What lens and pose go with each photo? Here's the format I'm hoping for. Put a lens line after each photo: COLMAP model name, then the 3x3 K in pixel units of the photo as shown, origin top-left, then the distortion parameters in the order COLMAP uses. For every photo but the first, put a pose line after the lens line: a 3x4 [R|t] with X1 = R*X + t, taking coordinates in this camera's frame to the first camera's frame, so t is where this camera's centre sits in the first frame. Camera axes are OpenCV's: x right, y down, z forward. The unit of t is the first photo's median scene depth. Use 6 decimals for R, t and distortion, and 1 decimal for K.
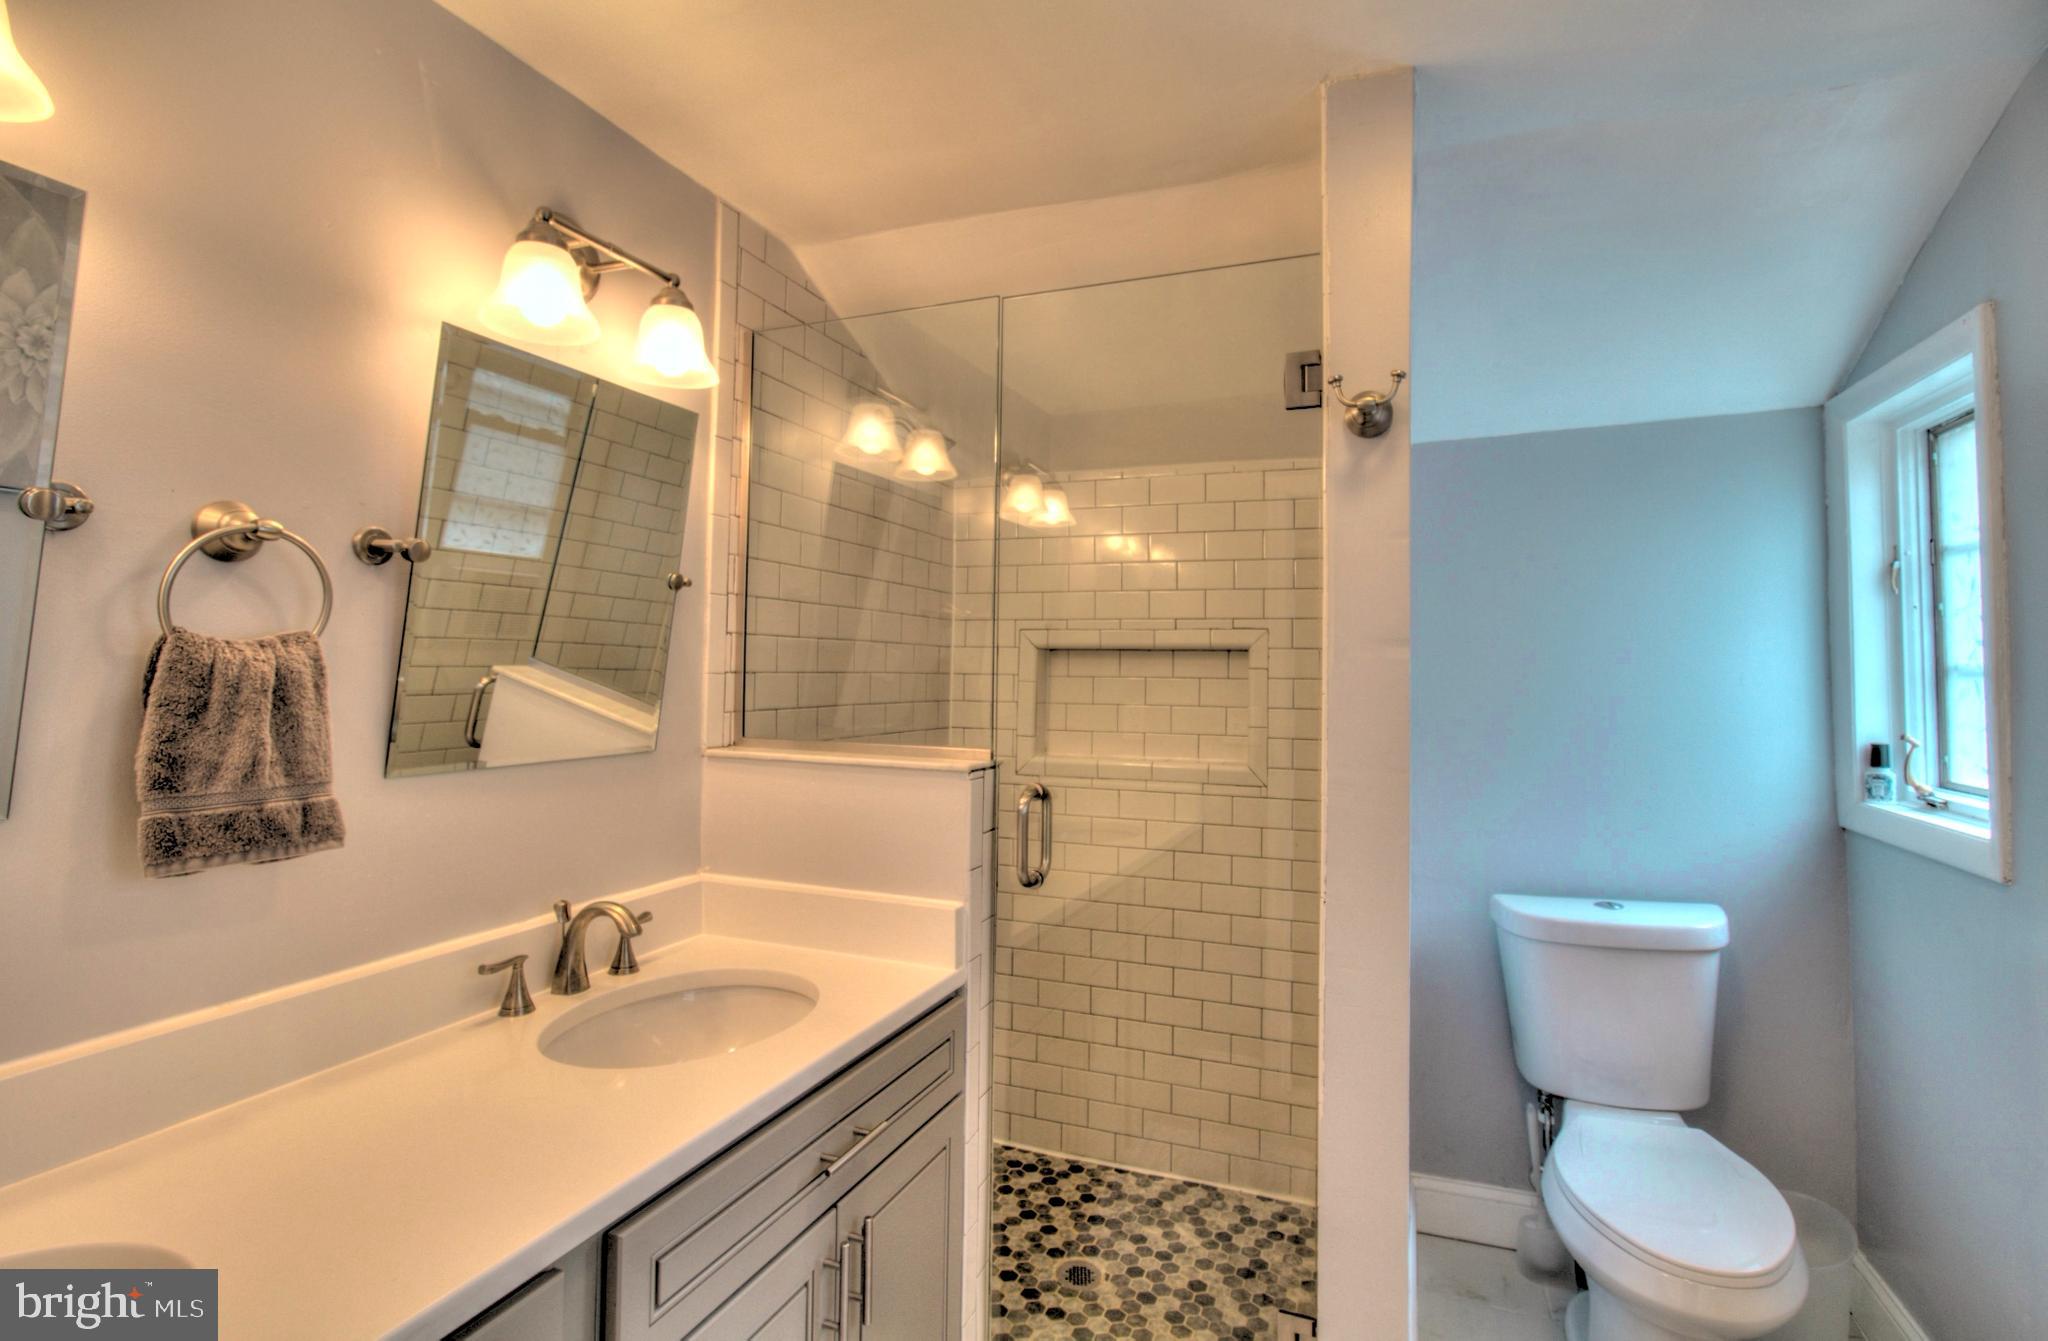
lens RADIAL K [[957.0, 0, 1024.0], [0, 957.0, 670.5], [0, 0, 1]] dist [0.001651, 0.000488]
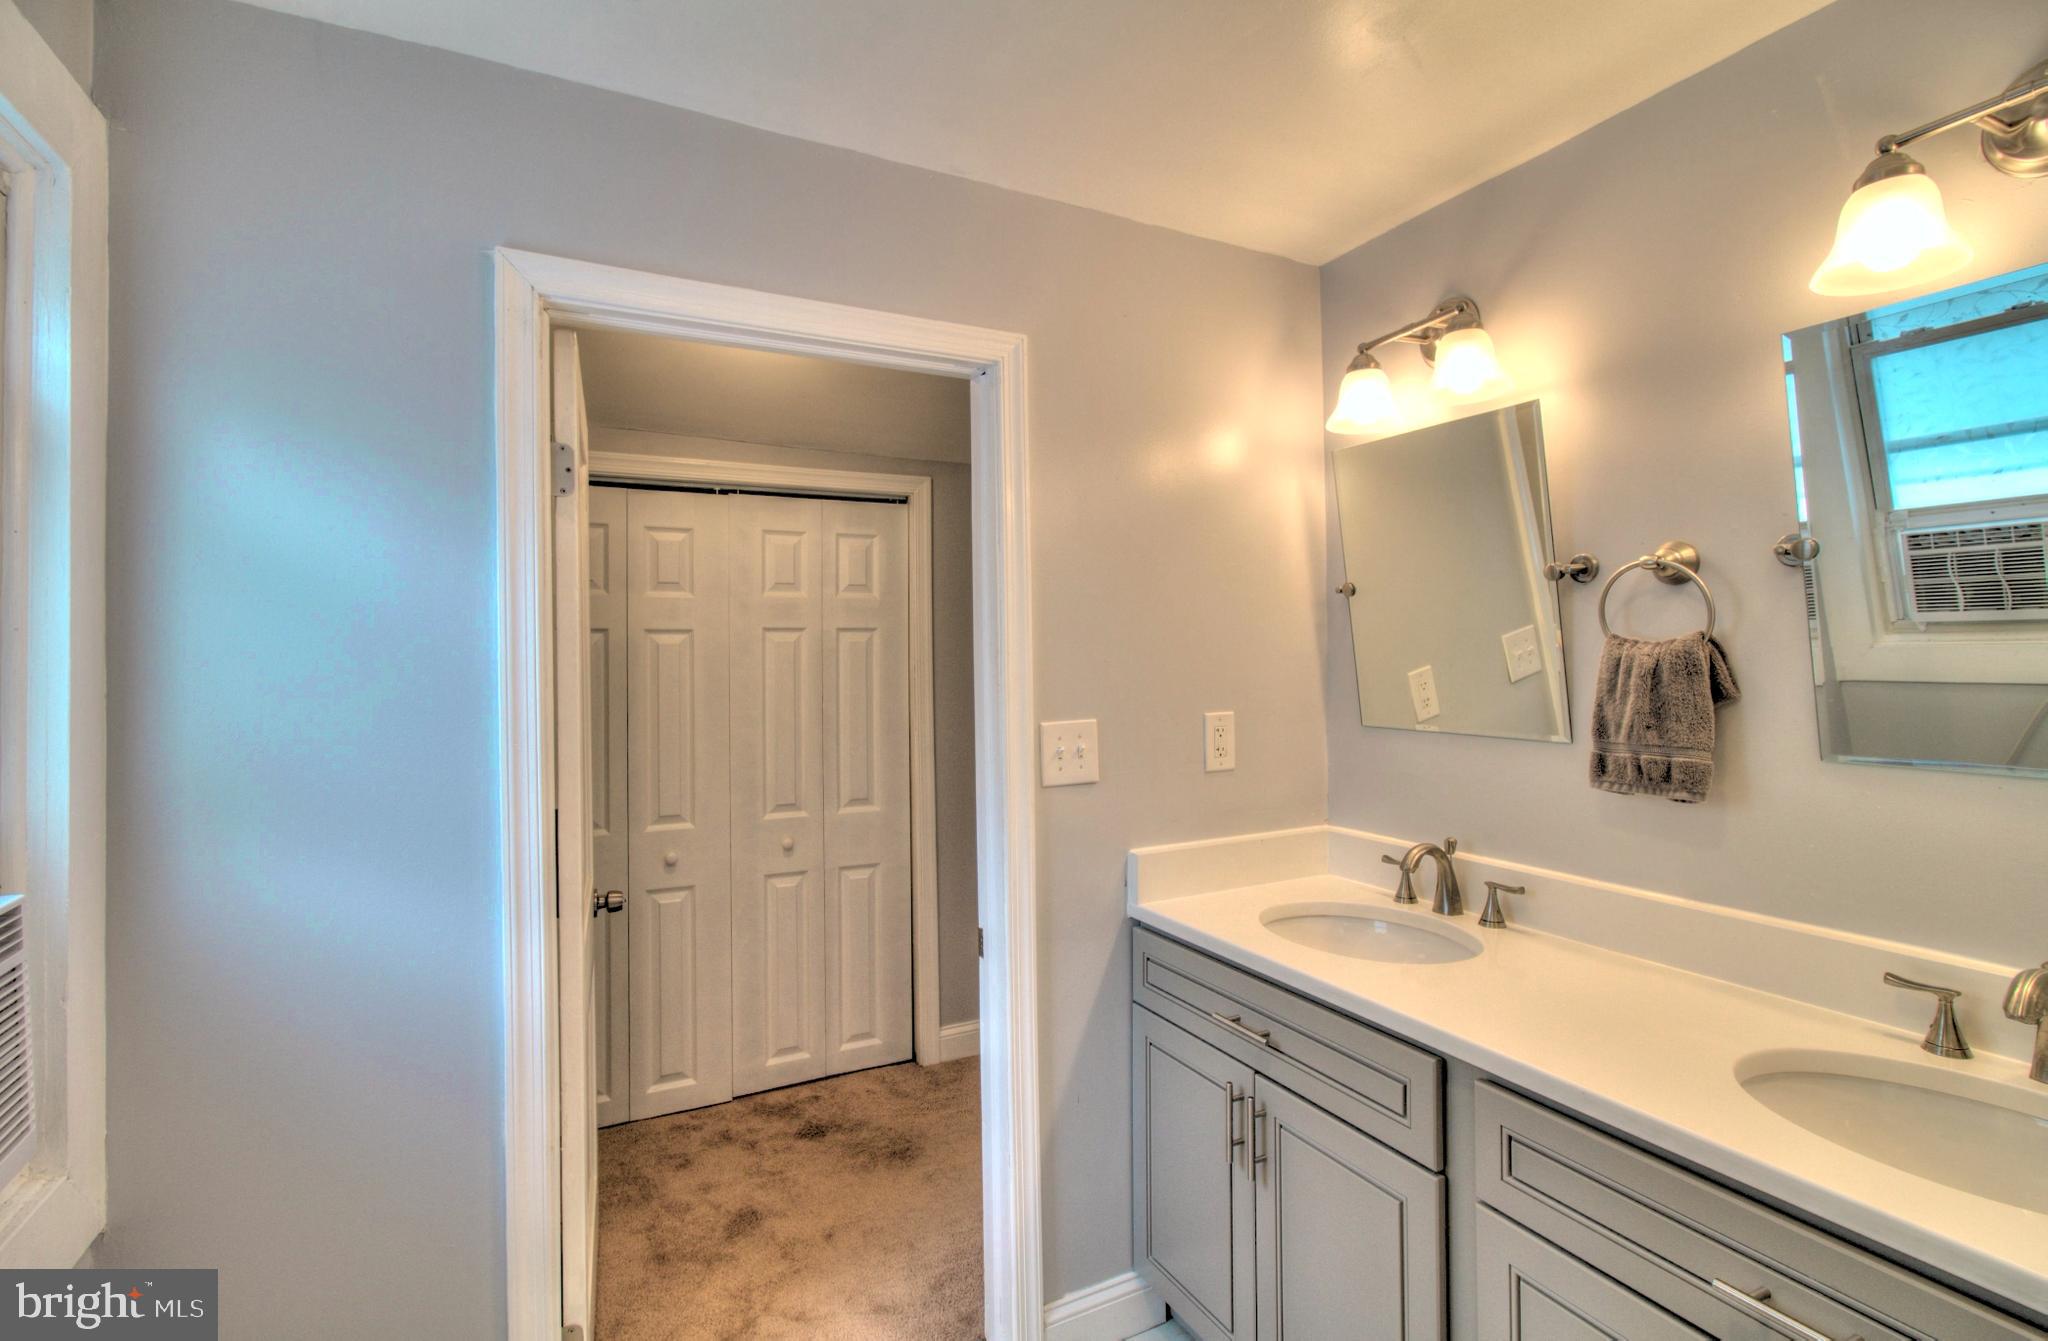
lens RADIAL K [[957.0, 0, 1024.0], [0, 957.0, 670.5], [0, 0, 1]] dist [0.001651, 0.000488]
pose [[-0.657652, 0.012484, -0.753218, 0.870054], [0.012251, 0.999908, 0.005876, -0.007823], [0.753222, -0.005363, -0.657744, 1.209326]]
